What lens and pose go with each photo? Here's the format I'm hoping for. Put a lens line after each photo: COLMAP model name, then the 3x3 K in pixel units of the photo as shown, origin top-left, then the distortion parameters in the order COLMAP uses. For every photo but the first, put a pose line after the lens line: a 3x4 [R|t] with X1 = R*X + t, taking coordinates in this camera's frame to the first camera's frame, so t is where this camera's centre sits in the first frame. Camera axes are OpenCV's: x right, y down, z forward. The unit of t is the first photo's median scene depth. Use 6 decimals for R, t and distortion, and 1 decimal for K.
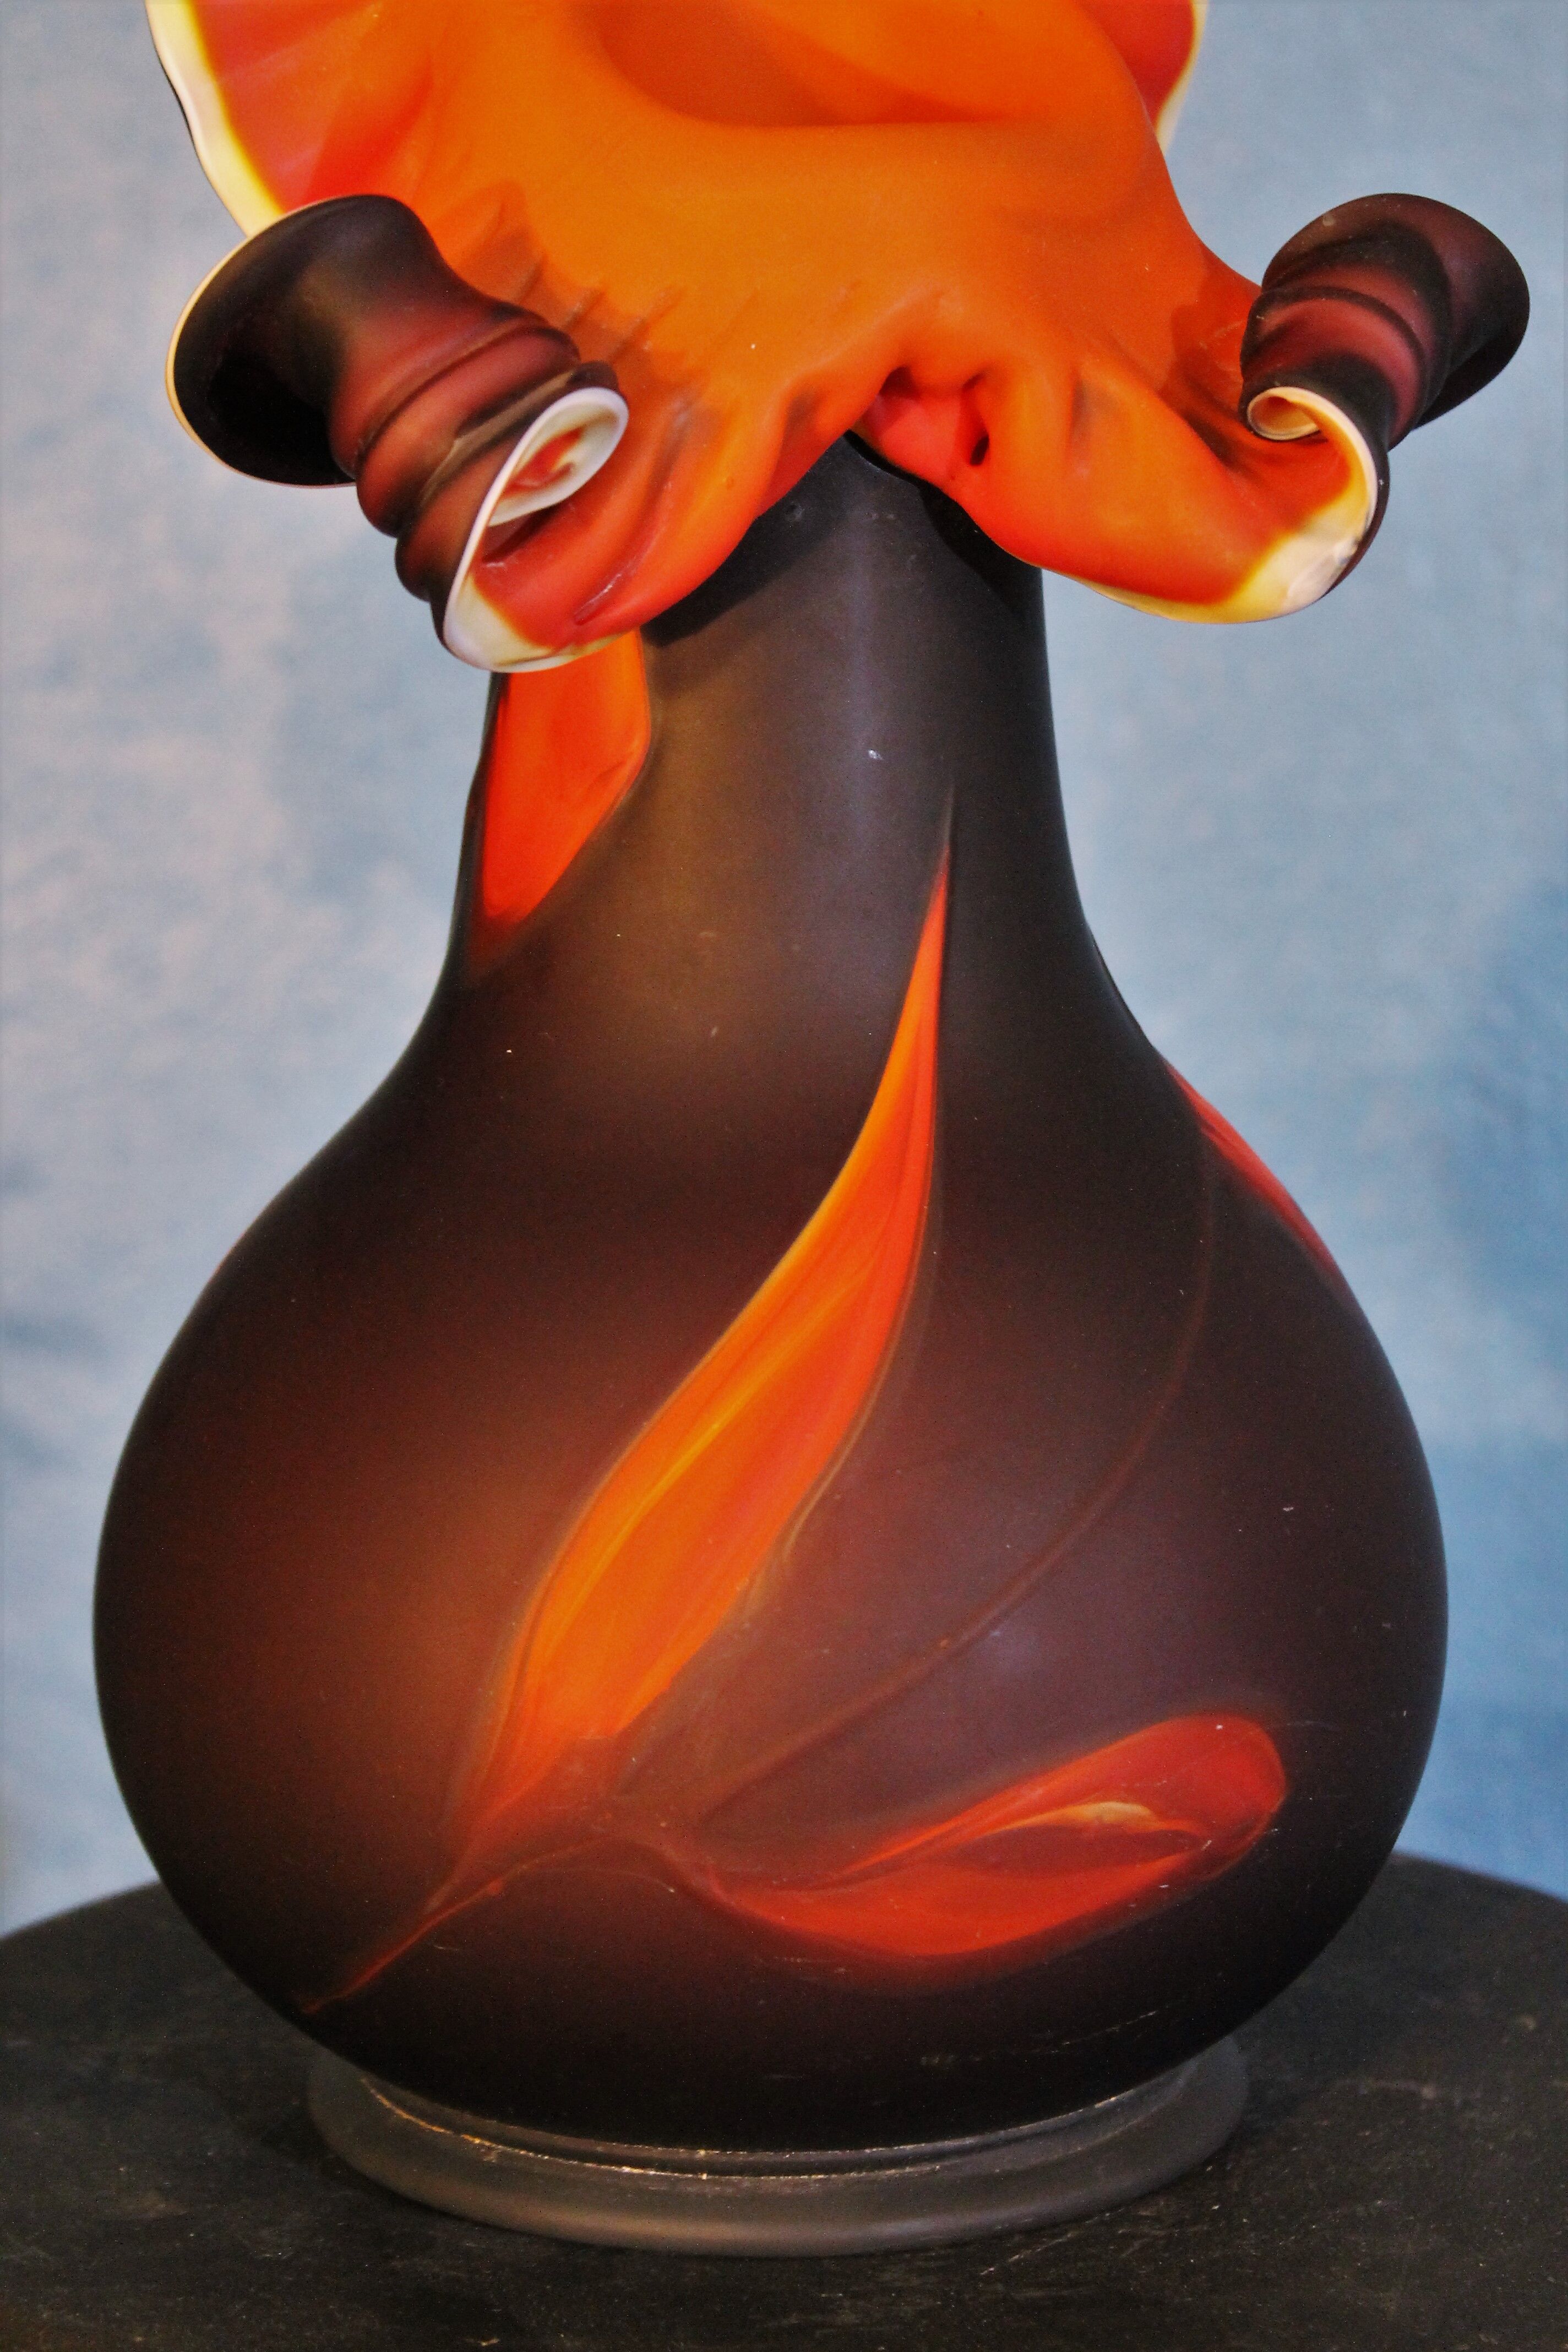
lens RADIAL K [[5042.0, 0, 784.0], [0, 5042.0, 1176.0], [0, 0, 1]] dist [0.046553, 0.342906]
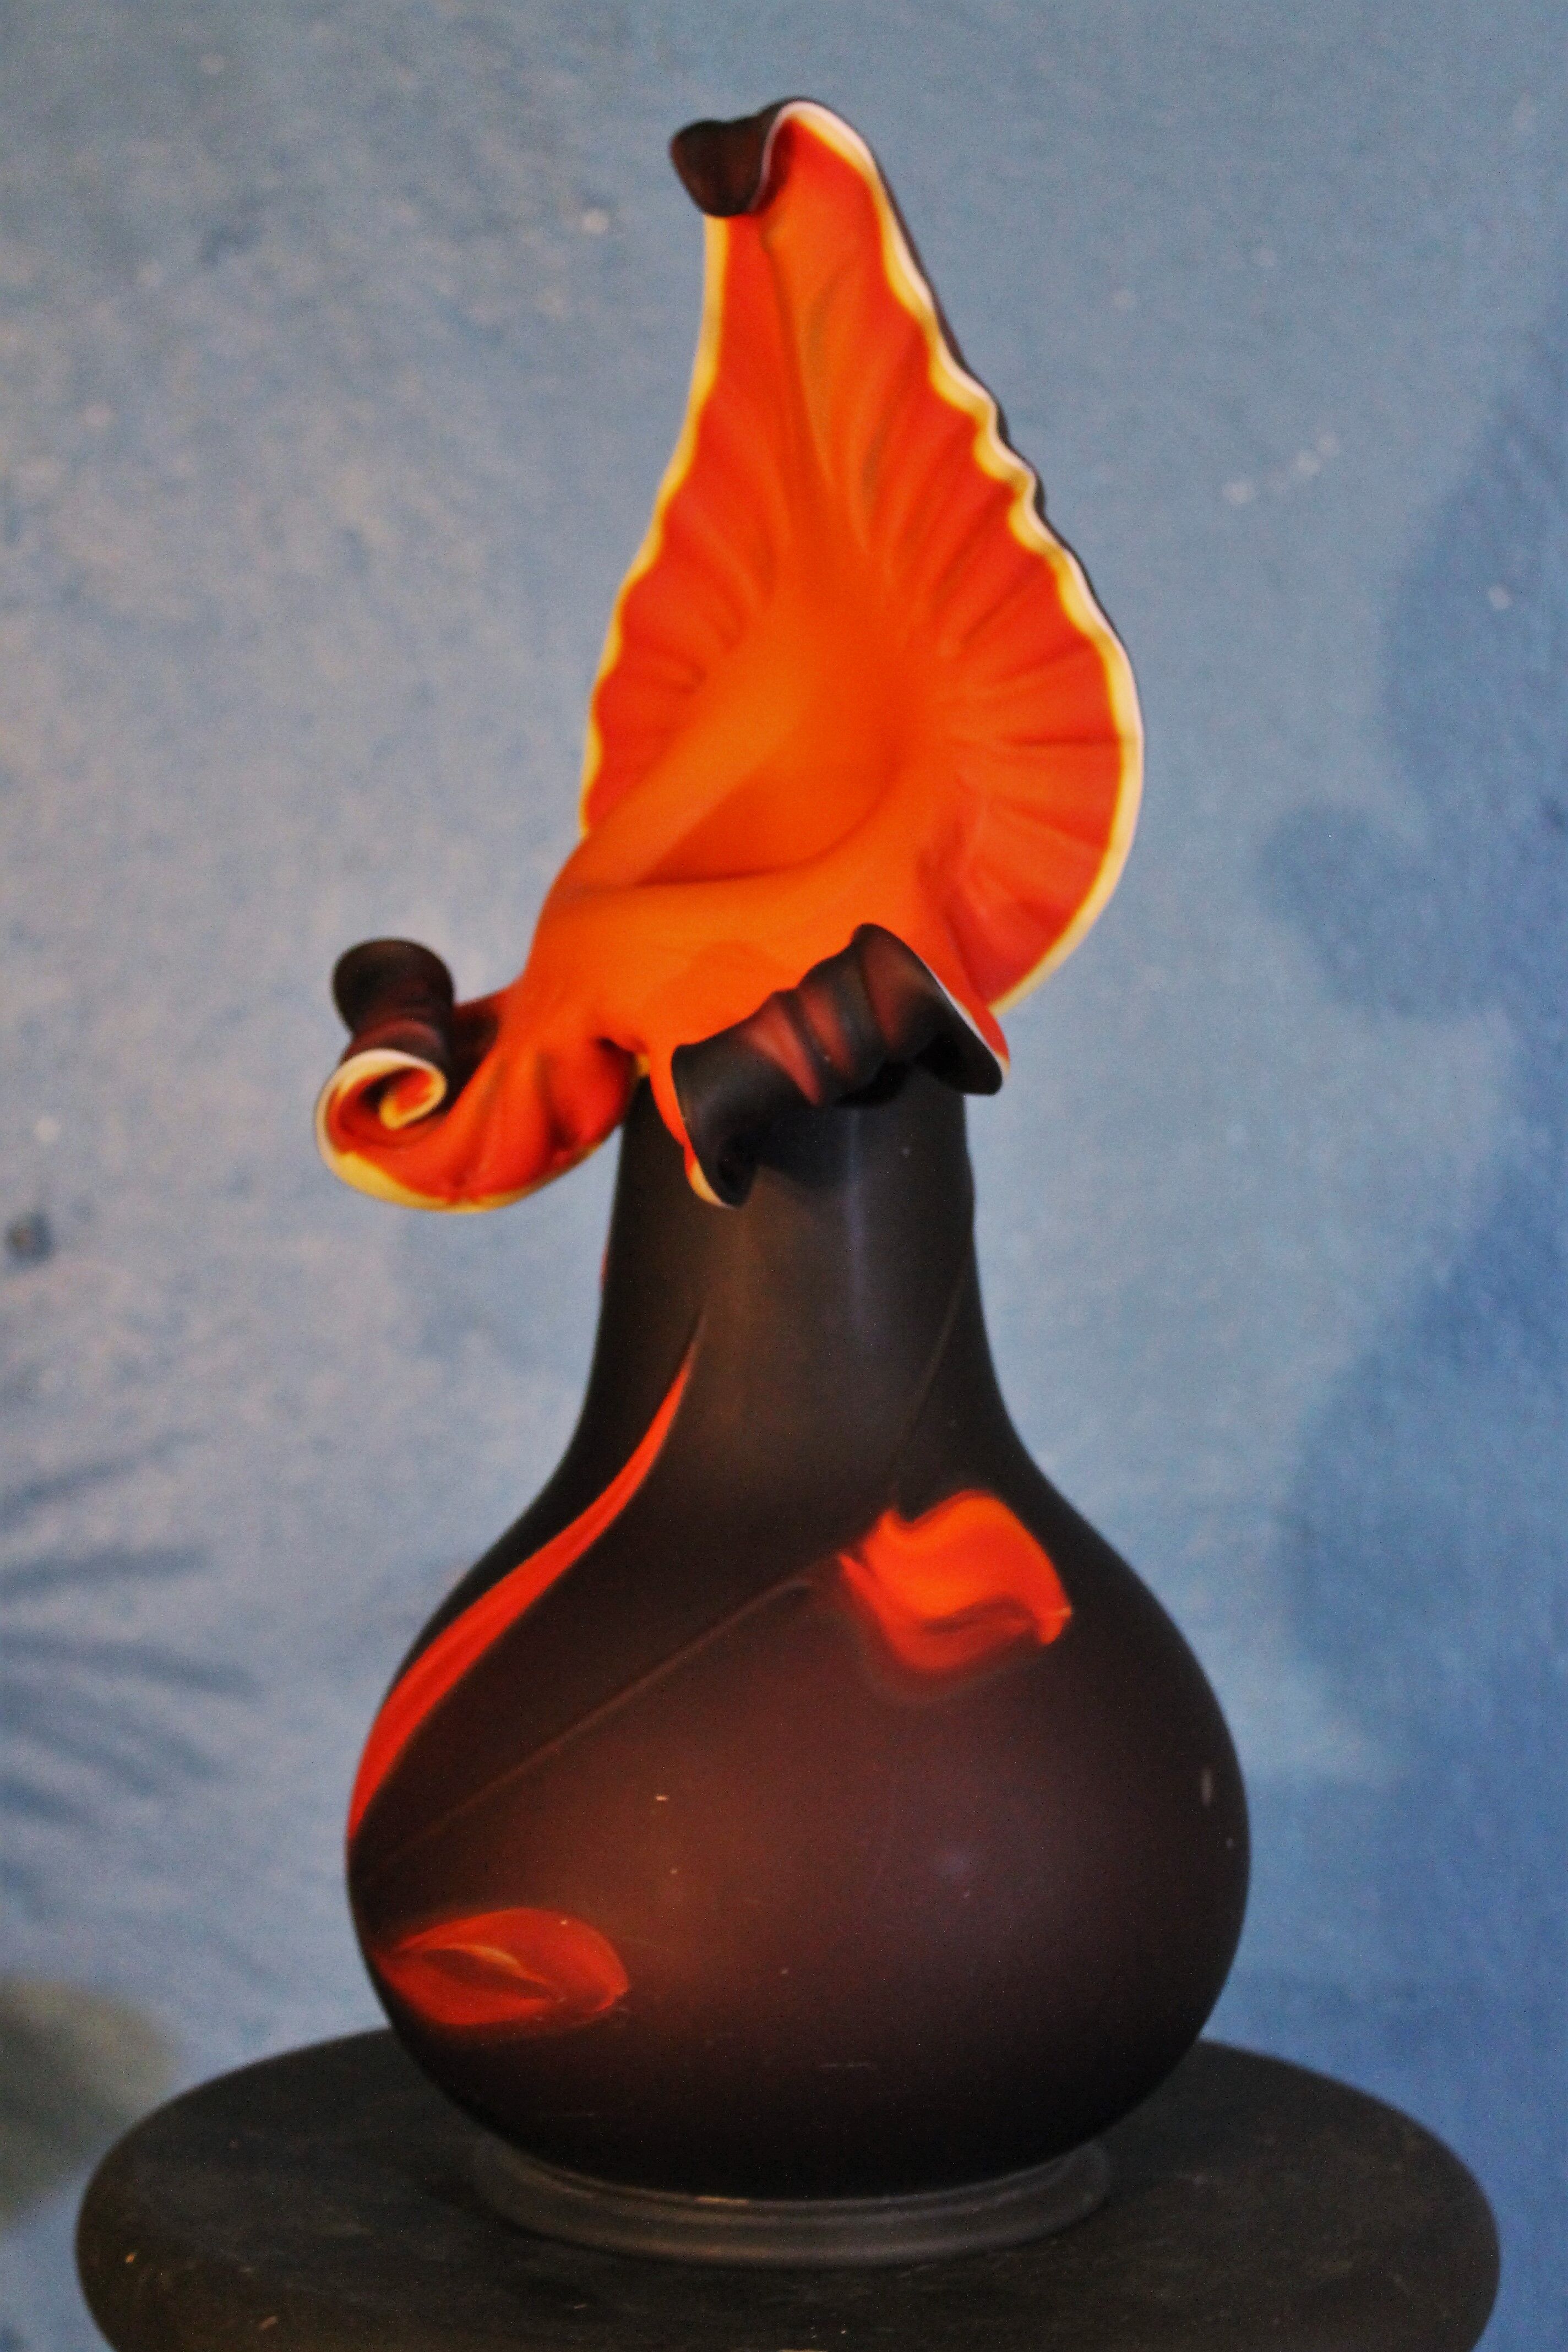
lens RADIAL K [[4471.0, 0, 784.0], [0, 4471.0, 1176.0], [0, 0, 1]] dist [-0.015048, 0.210944]
pose [[0.999777, 0.018973, 0.009295, -0.007980], [-0.018030, 0.995522, -0.092798, 0.006649], [-0.011014, 0.092609, 0.995642, -0.206952]]
